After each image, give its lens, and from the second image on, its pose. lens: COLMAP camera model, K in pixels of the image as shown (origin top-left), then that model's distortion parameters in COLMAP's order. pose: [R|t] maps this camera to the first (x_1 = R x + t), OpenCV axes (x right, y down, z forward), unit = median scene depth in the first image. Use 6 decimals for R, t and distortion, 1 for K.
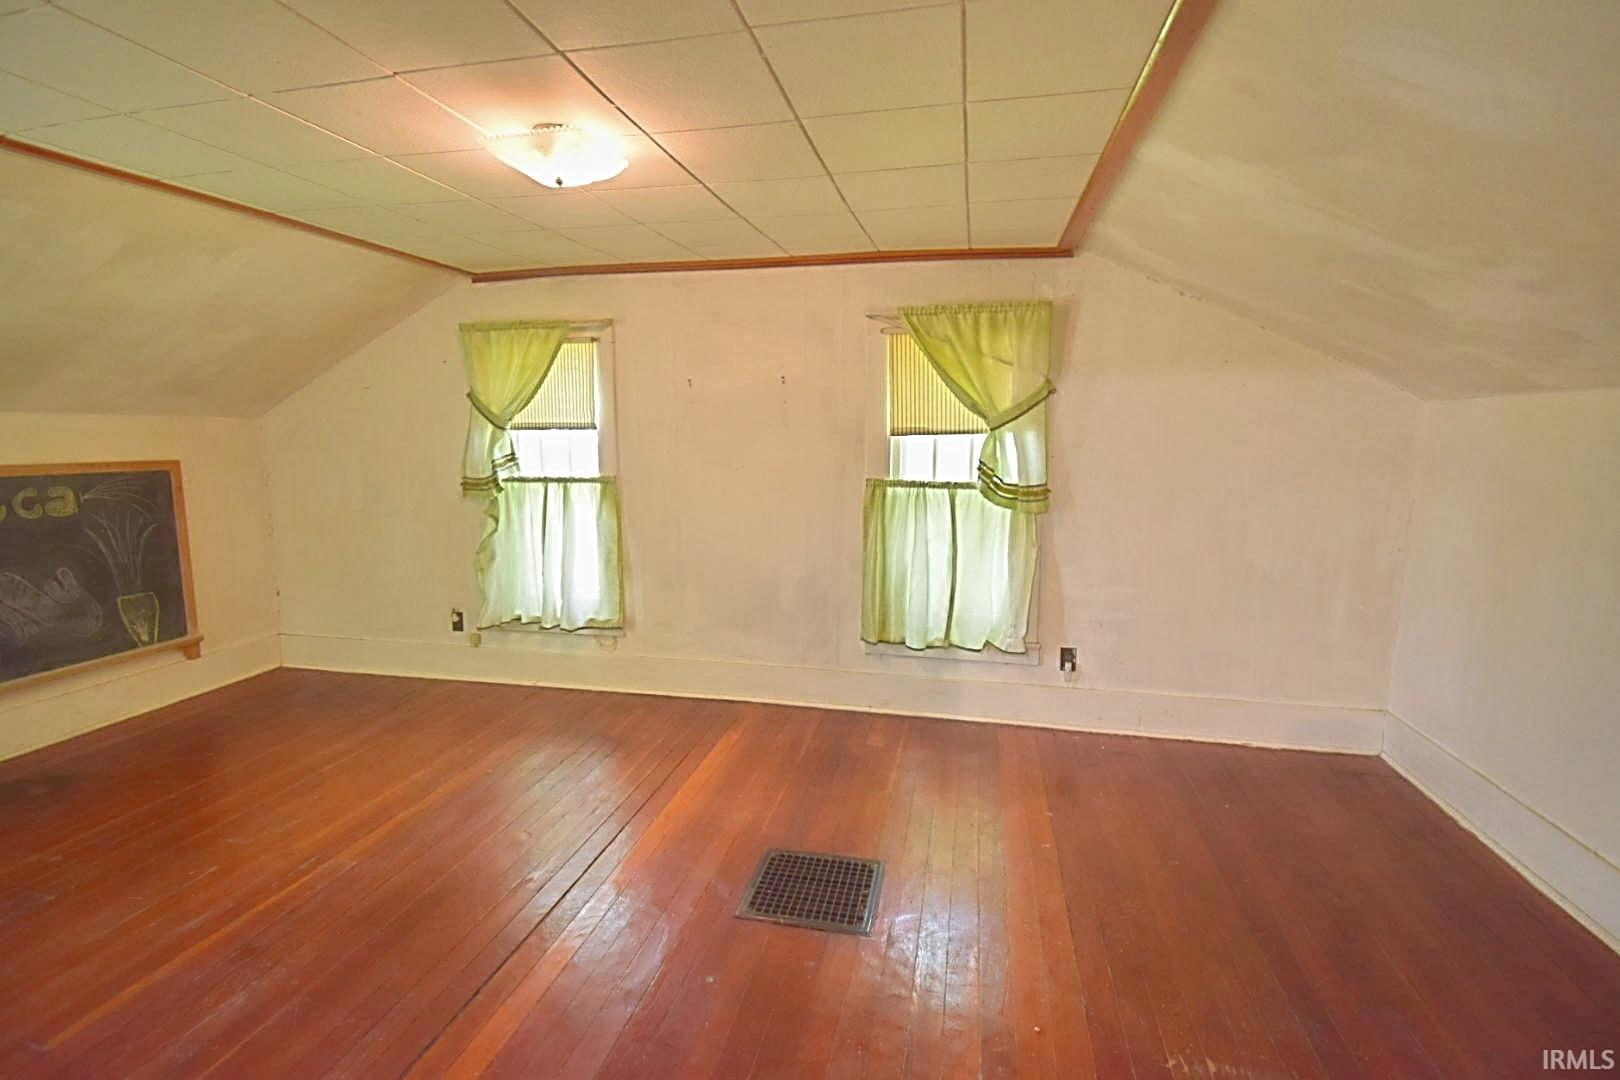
lens RADIAL K [[731.0, 0, 810.1], [0, 731.0, 539.2], [0, 0, 1]] dist [-0.005029, -0.012832]
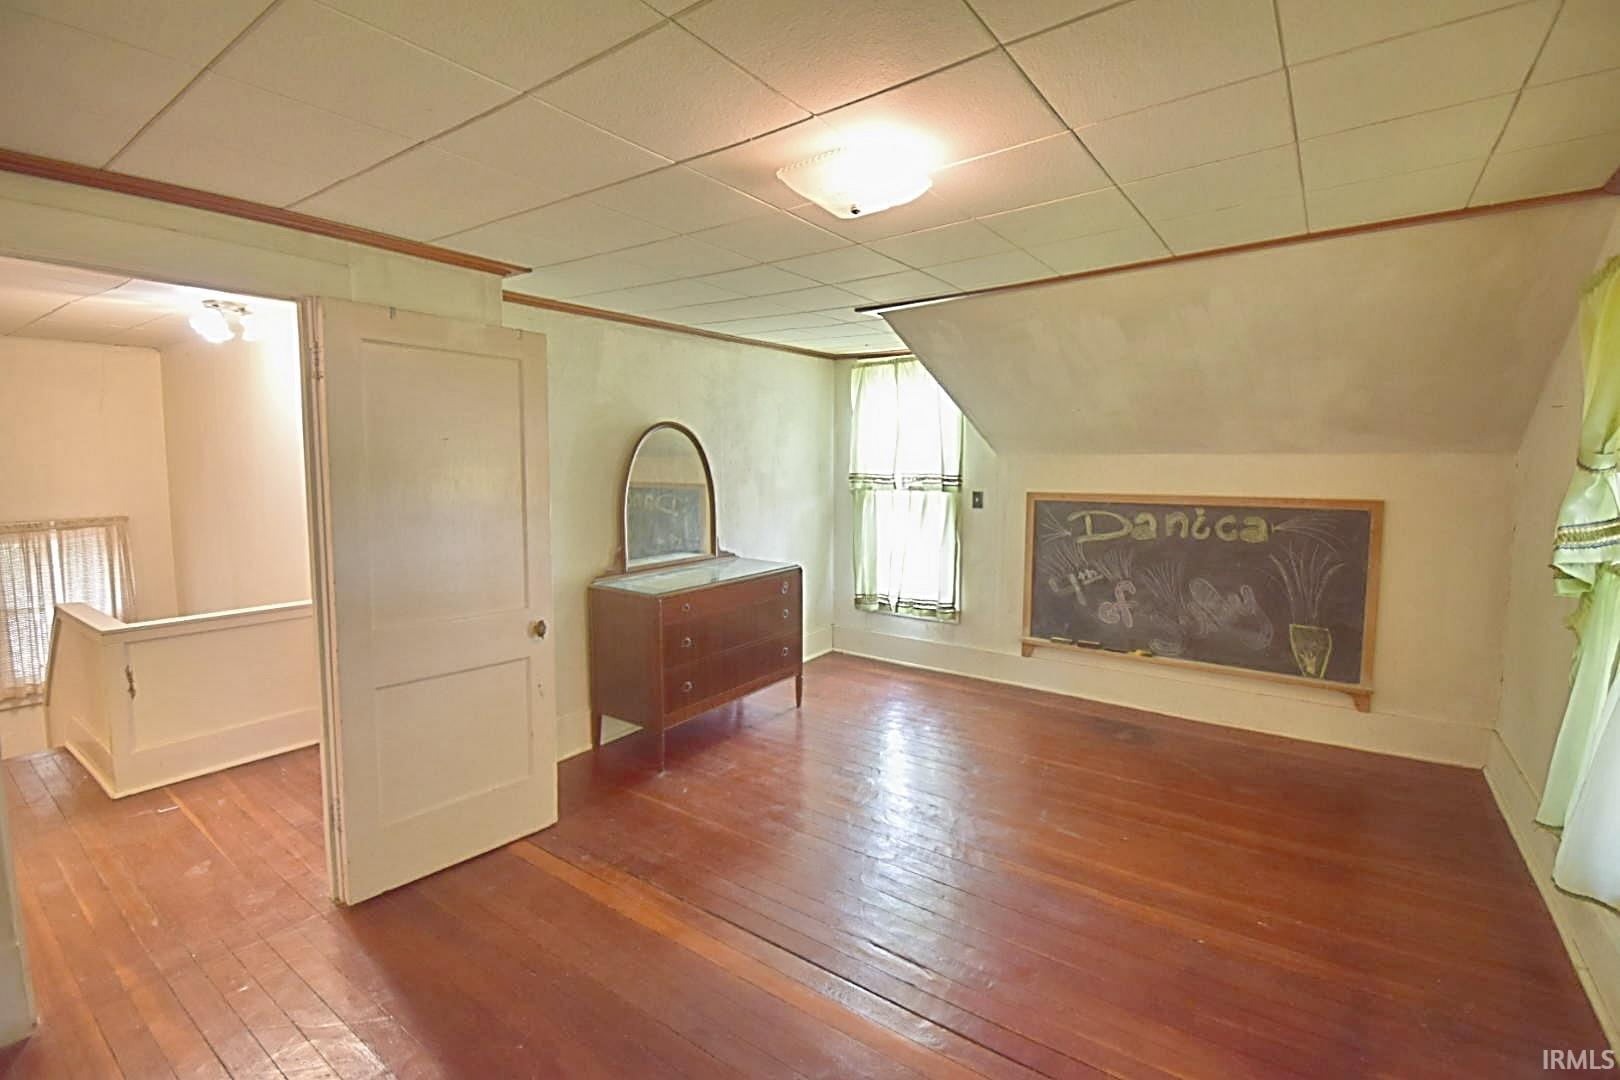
lens RADIAL K [[731.0, 0, 809.4], [0, 731.0, 531.3], [0, 0, 1]] dist [-0.005029, -0.012832]
pose [[-0.403694, 0.077912, -0.911571, 0.305881], [-0.126294, 0.982083, 0.139869, -0.115806], [0.906135, 0.171590, -0.386621, 0.747947]]
